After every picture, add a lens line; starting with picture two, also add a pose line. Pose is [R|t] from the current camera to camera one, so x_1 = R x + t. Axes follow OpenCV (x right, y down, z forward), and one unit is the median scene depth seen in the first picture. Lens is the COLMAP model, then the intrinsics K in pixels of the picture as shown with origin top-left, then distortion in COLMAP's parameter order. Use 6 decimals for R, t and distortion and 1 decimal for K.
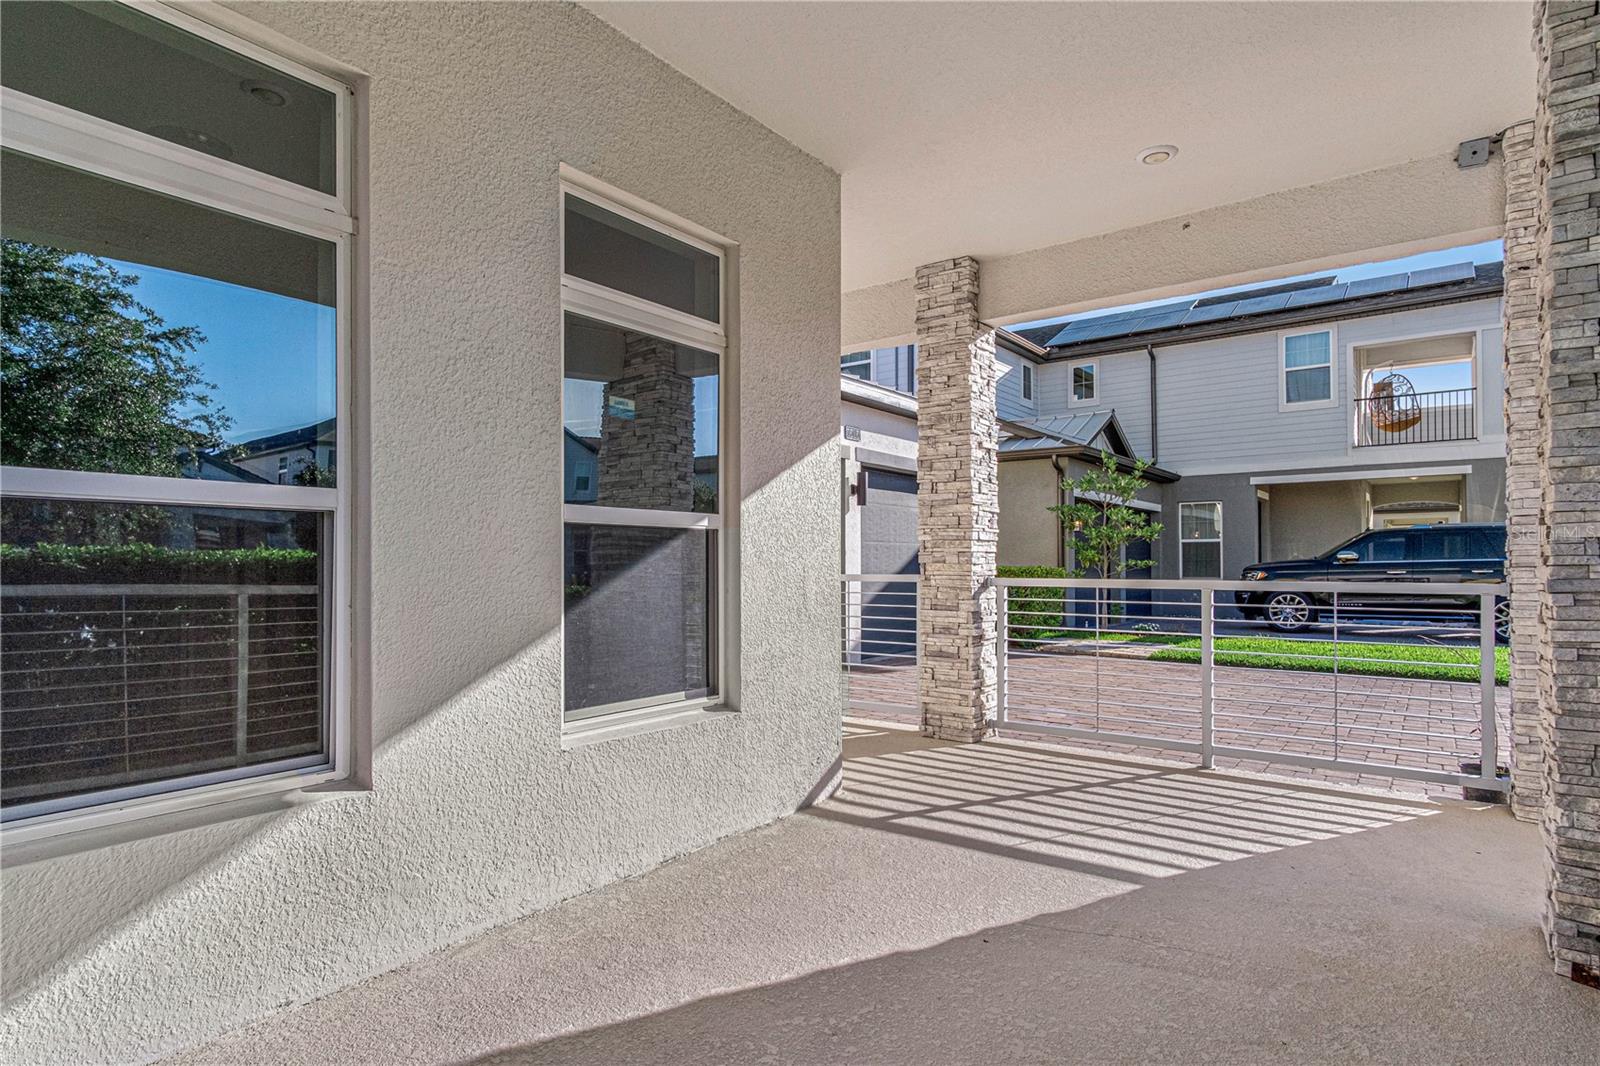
lens RADIAL K [[845.5, 0, 800.0], [0, 845.5, 533.0], [0, 0, 1]] dist [-0.000112, -0.000001]
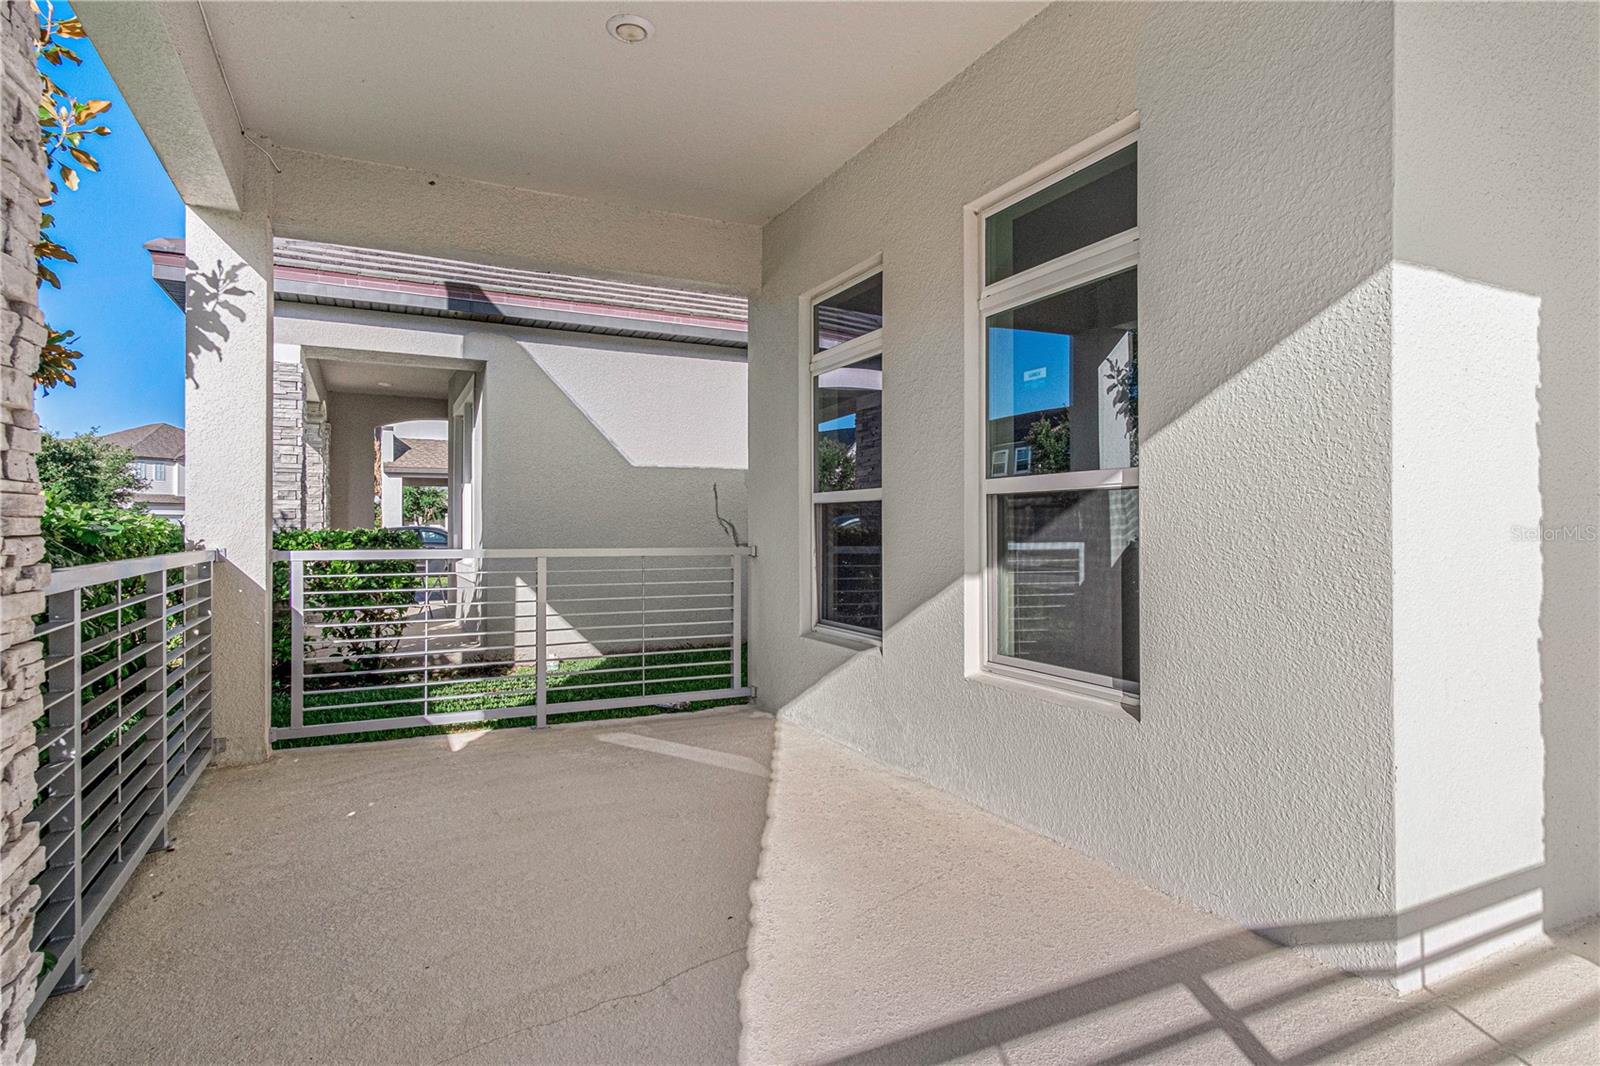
lens RADIAL K [[851.0, 0, 822.3], [0, 851.0, 520.8], [0, 0, 1]] dist [0.024338, -0.000017]
pose [[-0.417454, -0.005932, -0.908679, 0.772425], [0.032805, 0.999228, -0.021594, 0.035878], [0.908106, -0.038824, -0.416937, 1.092620]]
